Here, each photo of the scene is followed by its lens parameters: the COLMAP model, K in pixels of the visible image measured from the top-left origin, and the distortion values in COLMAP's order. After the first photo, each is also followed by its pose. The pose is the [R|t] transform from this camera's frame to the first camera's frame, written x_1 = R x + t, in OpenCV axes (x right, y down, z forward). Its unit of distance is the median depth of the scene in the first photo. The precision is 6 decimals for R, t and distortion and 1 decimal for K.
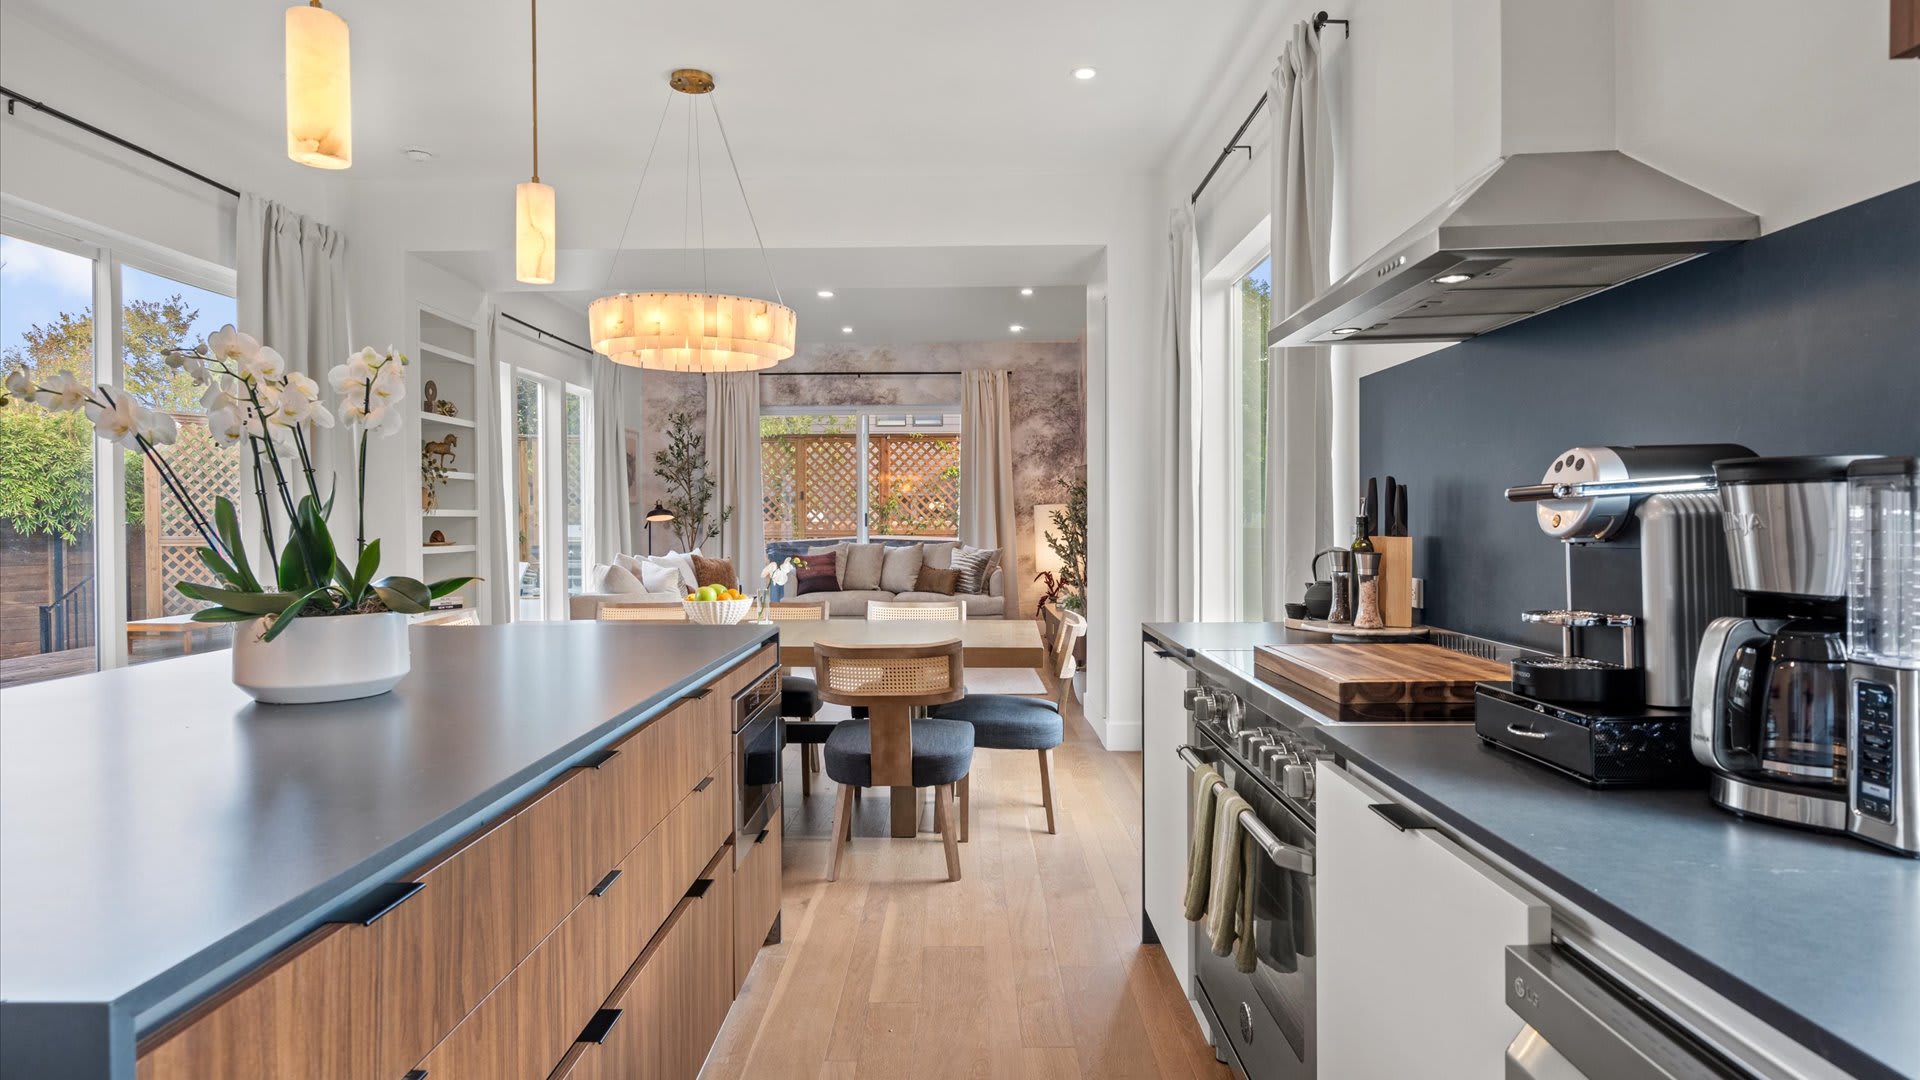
lens RADIAL K [[1073.1, 0, 939.2], [0, 1073.1, 529.1], [0, 0, 1]] dist [0.002919, 0.002884]
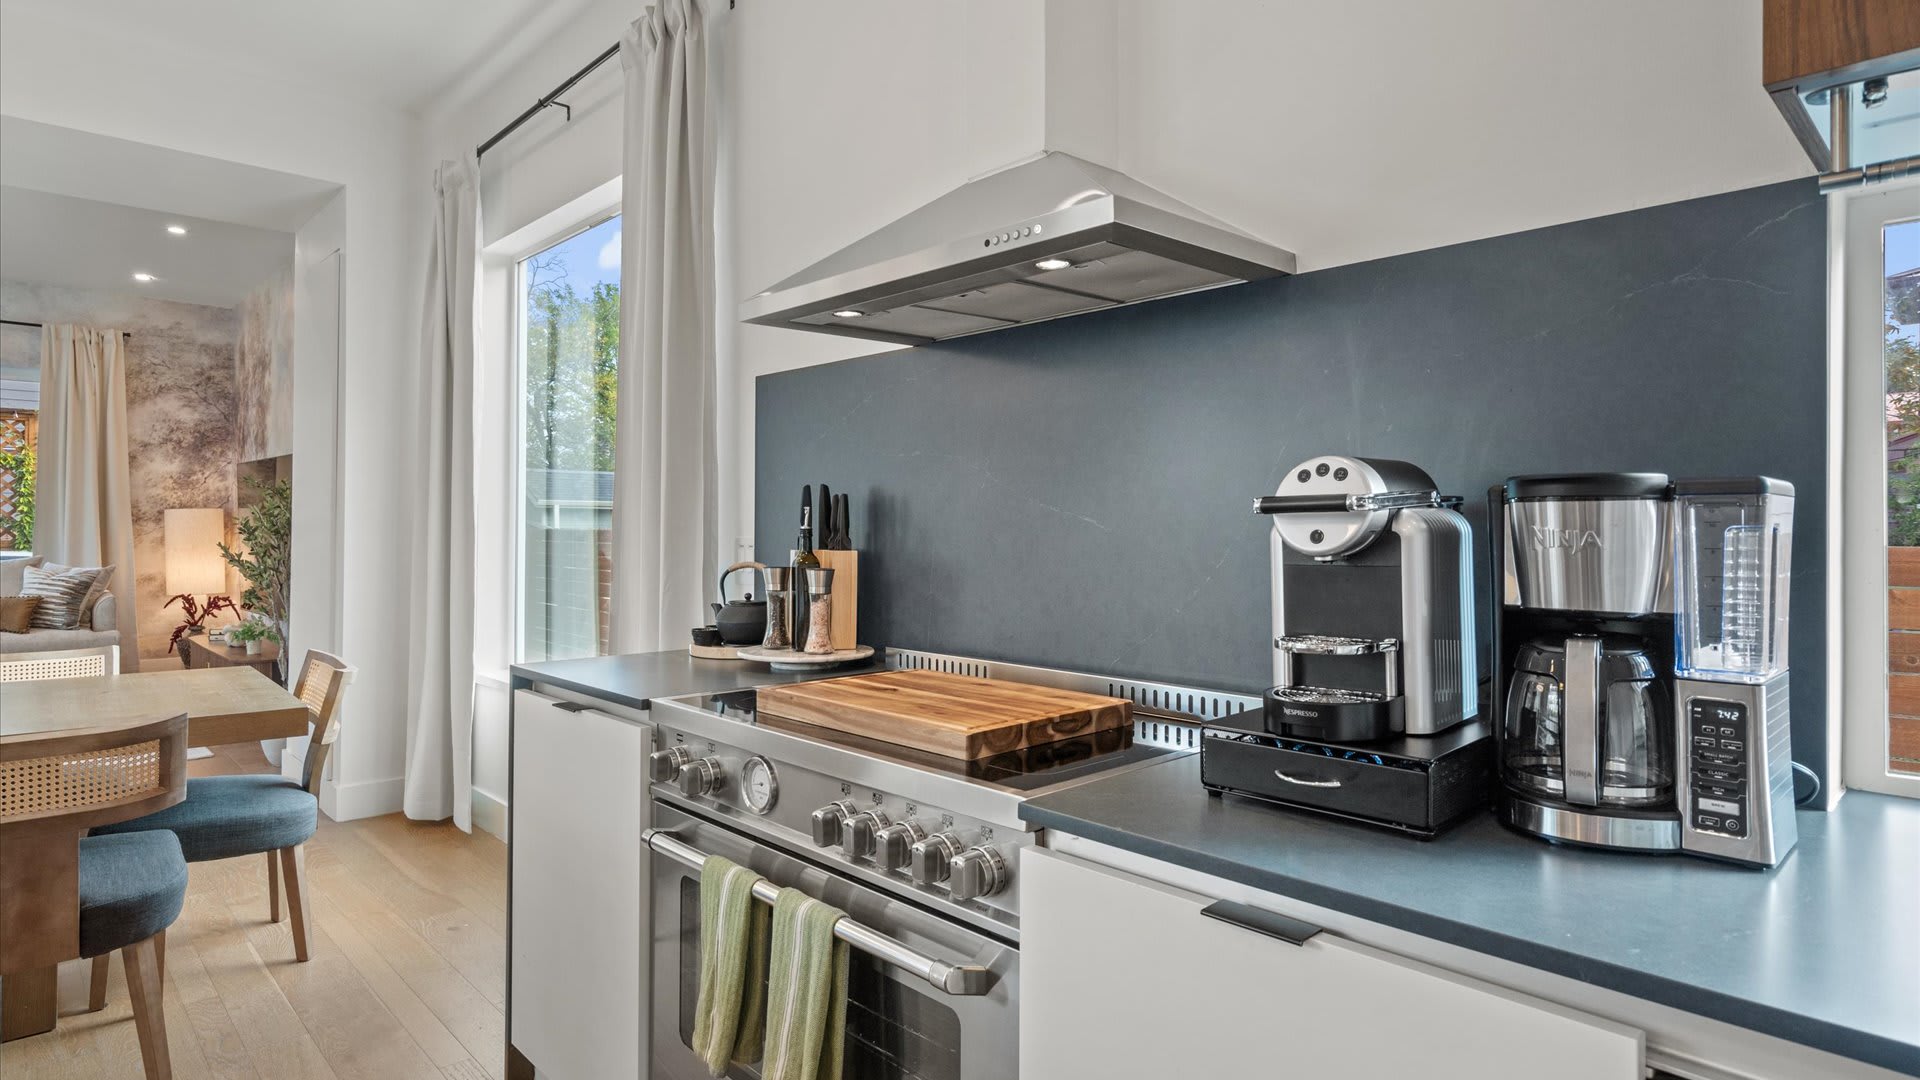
lens RADIAL K [[1029.7, 0, 952.4], [0, 1029.7, 518.7], [0, 0, 1]] dist [0.006954, -0.000852]
pose [[0.713986, 0.015175, 0.699995, -0.073198], [-0.000848, 0.999783, -0.020810, -0.001266], [-0.700159, 0.014265, 0.713844, 0.183325]]
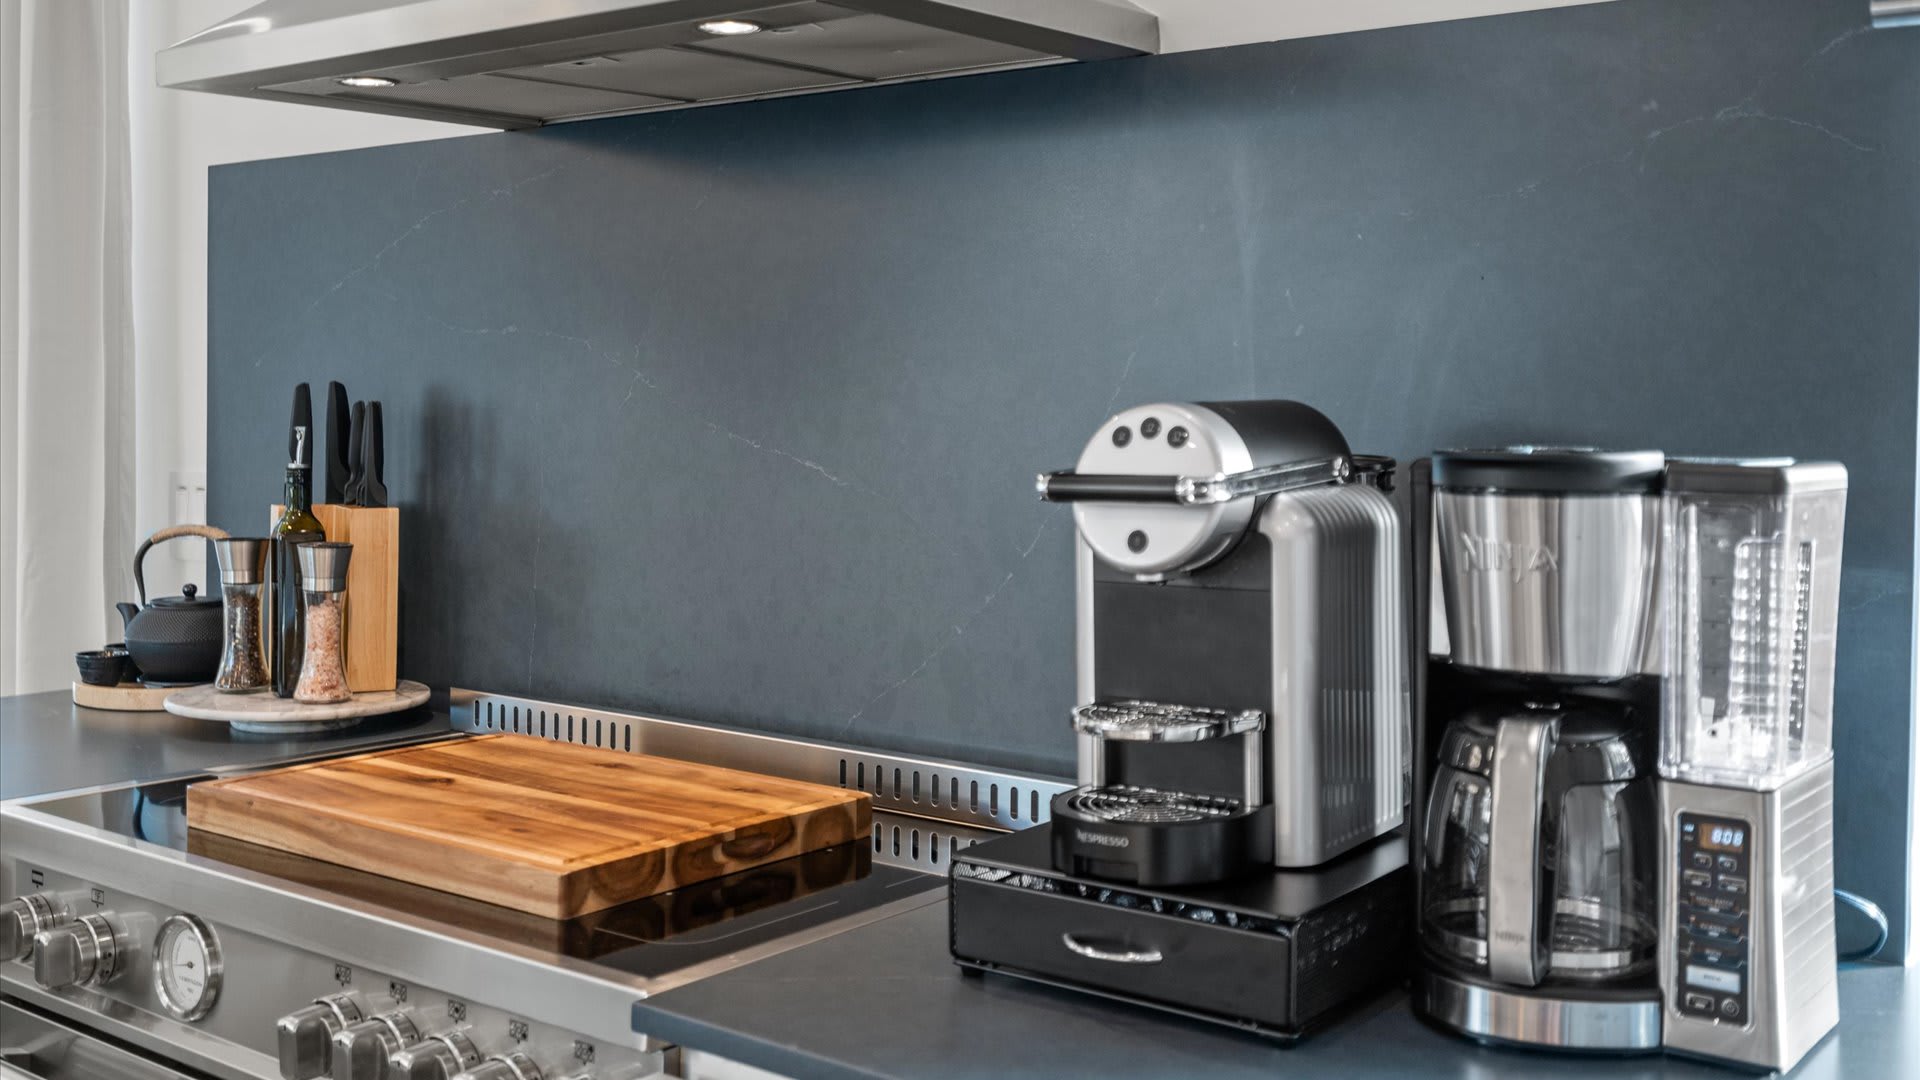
lens RADIAL K [[1941.5, 0, 941.8], [0, 1941.5, 442.0], [0, 0, 1]] dist [0.000842, 0.000000]
pose [[0.600652, -0.003971, 0.799501, -0.076487], [-0.005578, 0.999943, 0.009157, -0.019802], [-0.799491, -0.009960, 0.600595, 0.152907]]
